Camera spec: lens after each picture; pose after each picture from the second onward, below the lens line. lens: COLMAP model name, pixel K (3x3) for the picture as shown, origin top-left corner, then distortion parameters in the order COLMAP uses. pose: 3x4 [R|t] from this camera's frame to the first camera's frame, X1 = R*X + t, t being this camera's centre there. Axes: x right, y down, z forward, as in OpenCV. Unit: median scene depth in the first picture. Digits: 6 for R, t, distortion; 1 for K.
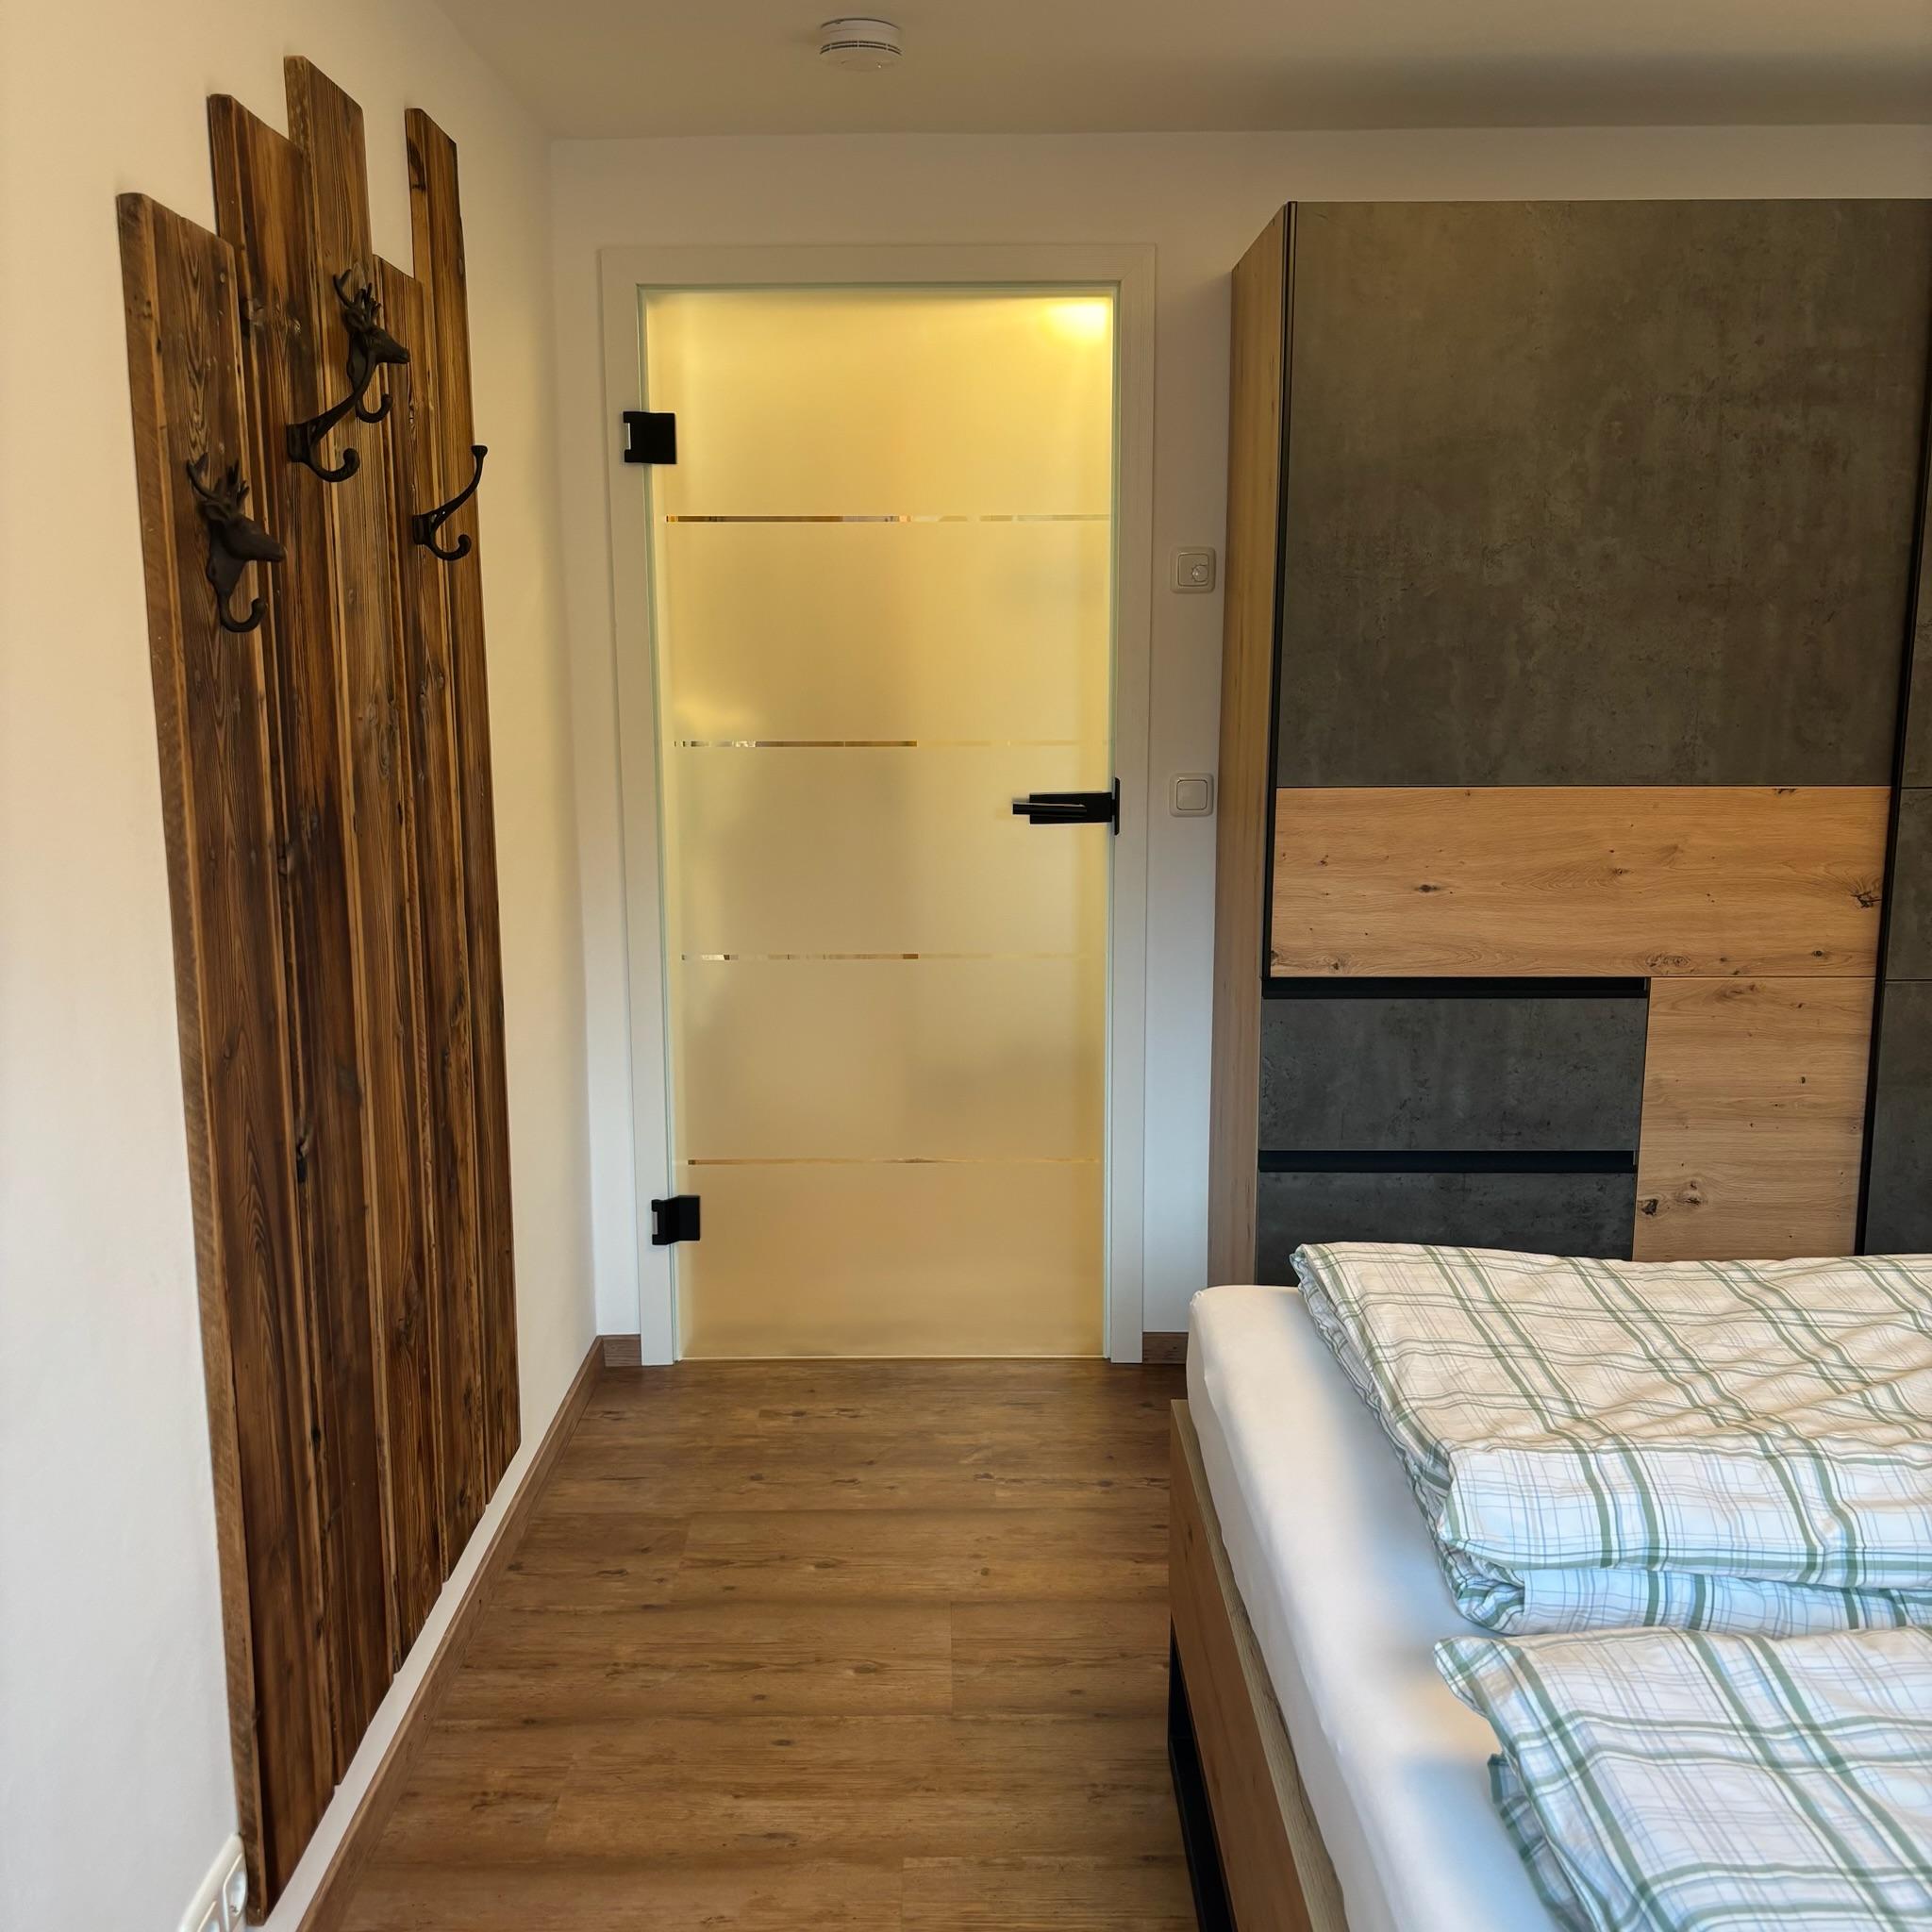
lens RADIAL K [[1974.3, 0, 966.6], [0, 1974.3, 963.3], [0, 0, 1]] dist [0.029919, 0.000000]
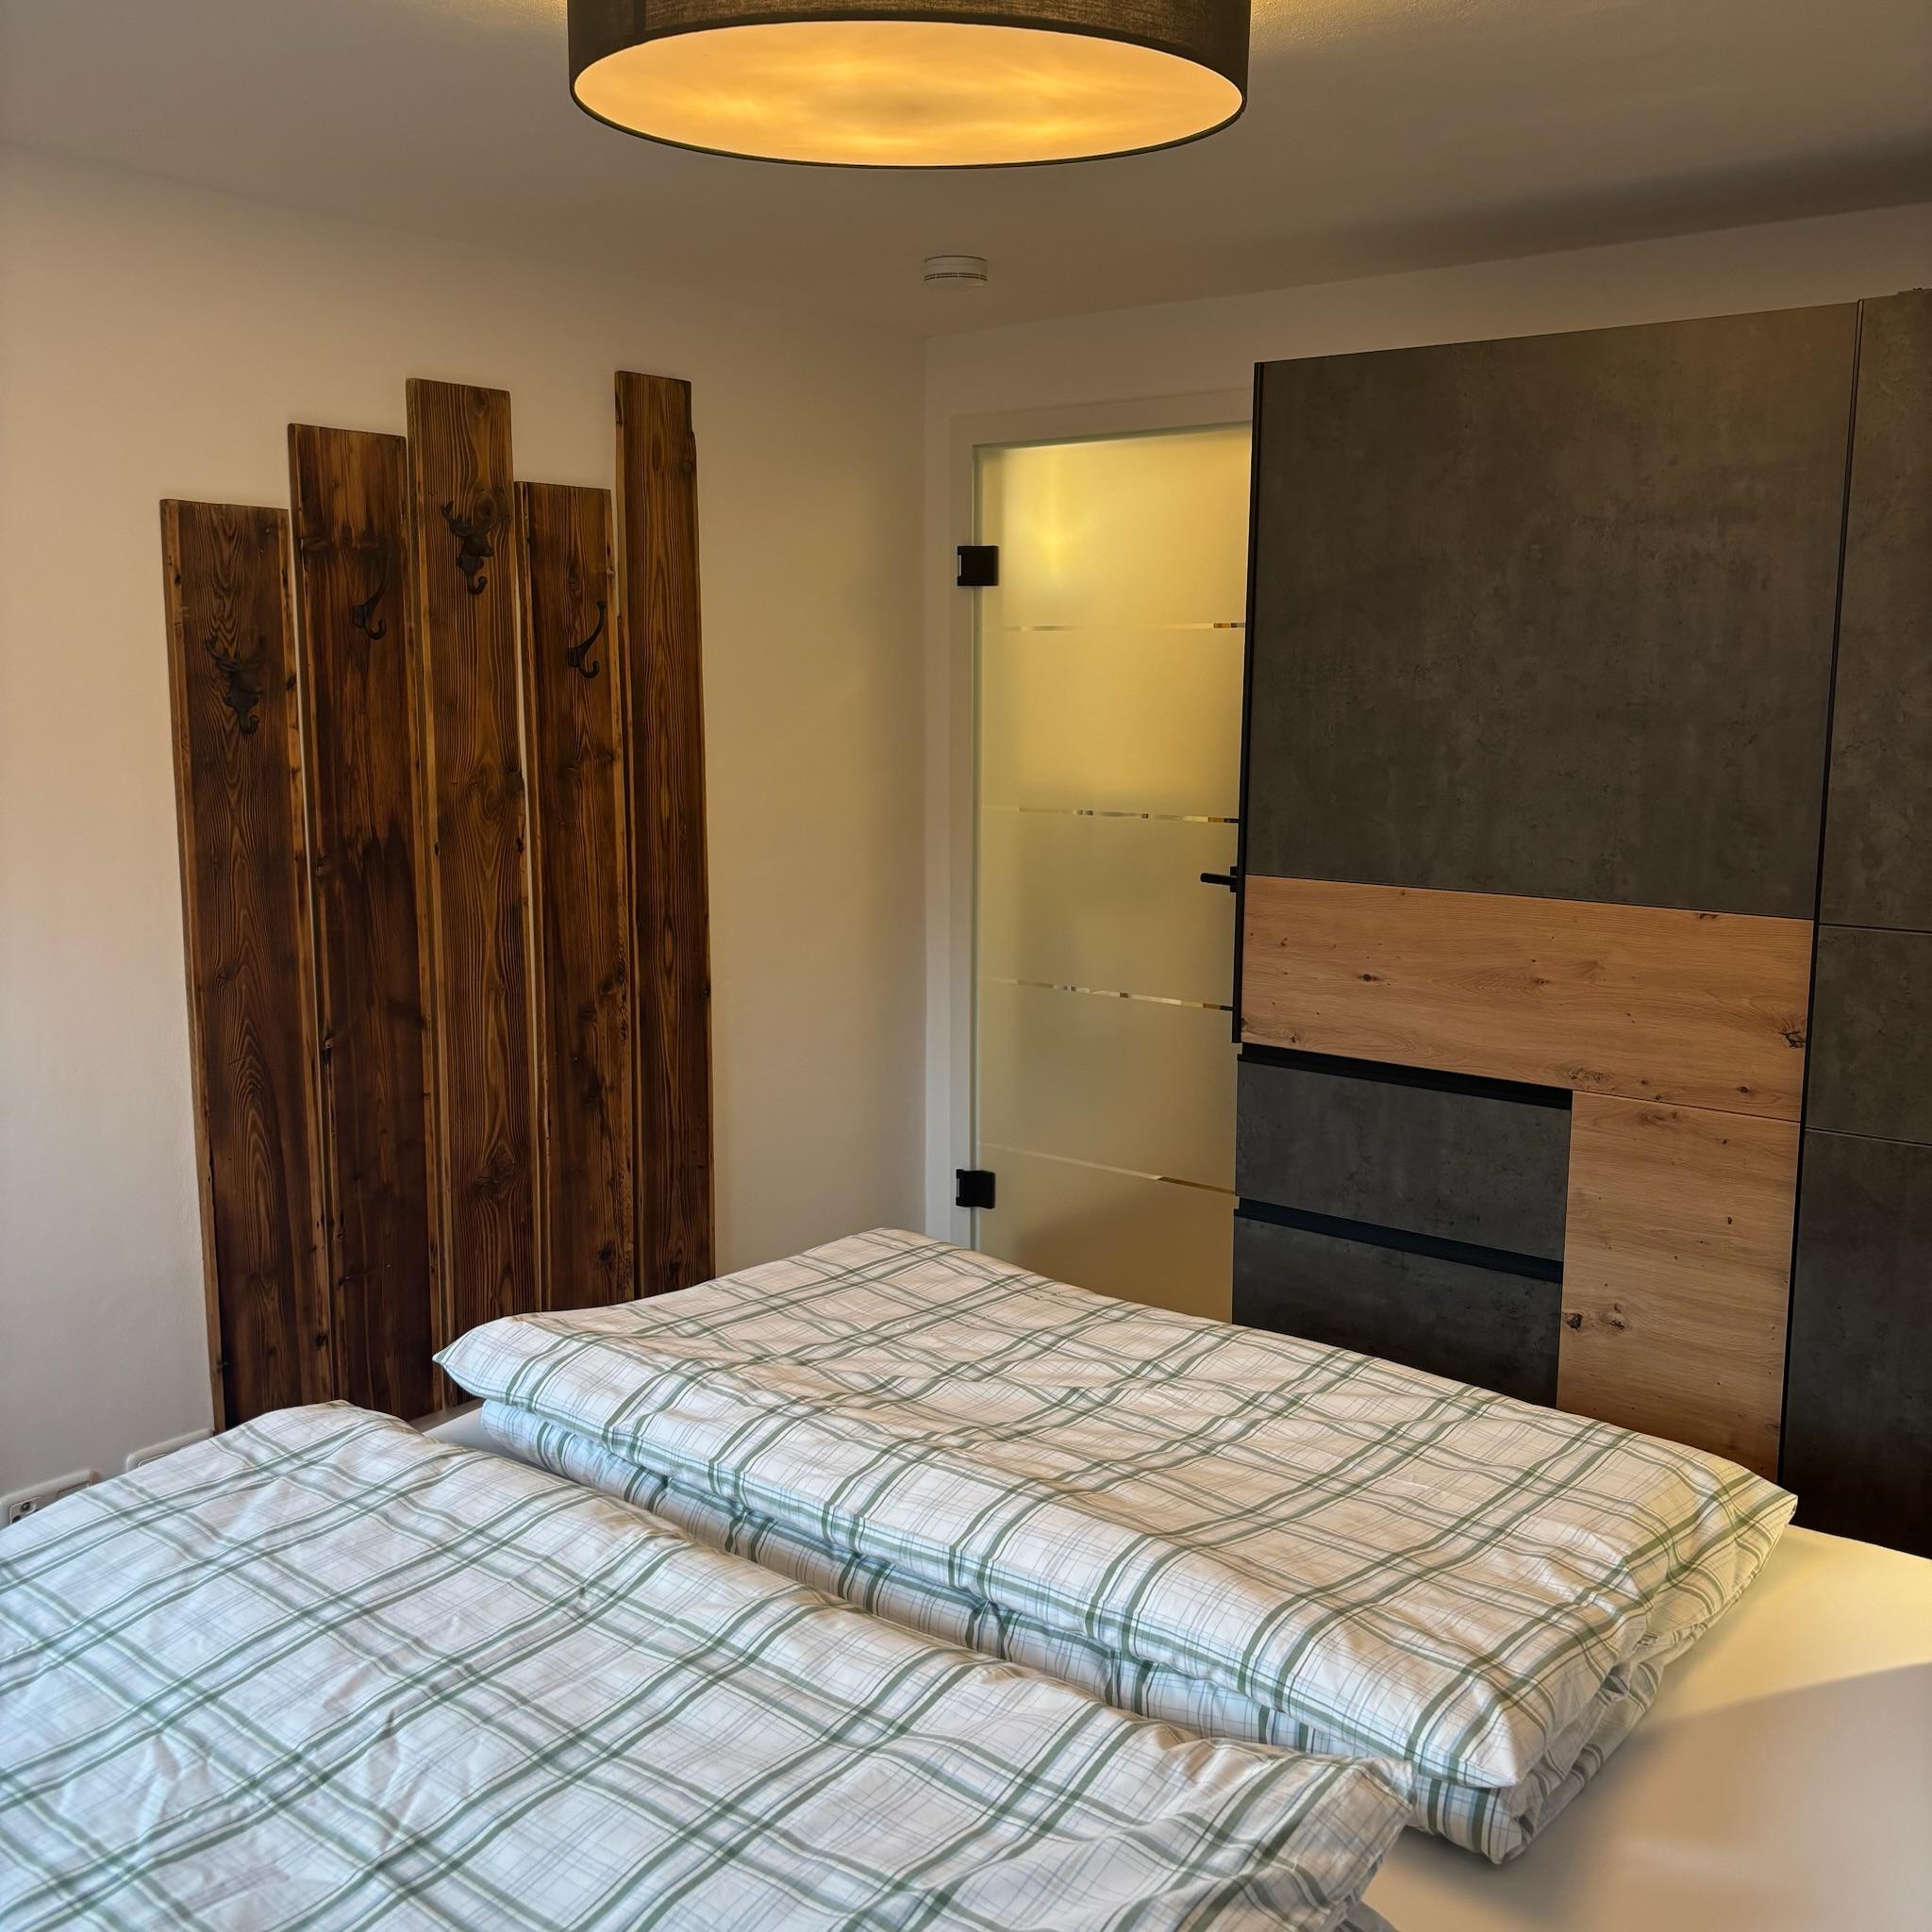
lens RADIAL K [[1974.3, 0, 960.4], [0, 1974.3, 955.6], [0, 0, 1]] dist [0.029919, 0.000000]
pose [[0.779821, 0.098111, -0.618266, 0.727519], [-0.111762, 0.993595, 0.016706, -0.043286], [0.615945, 0.056071, 0.785791, 0.017253]]
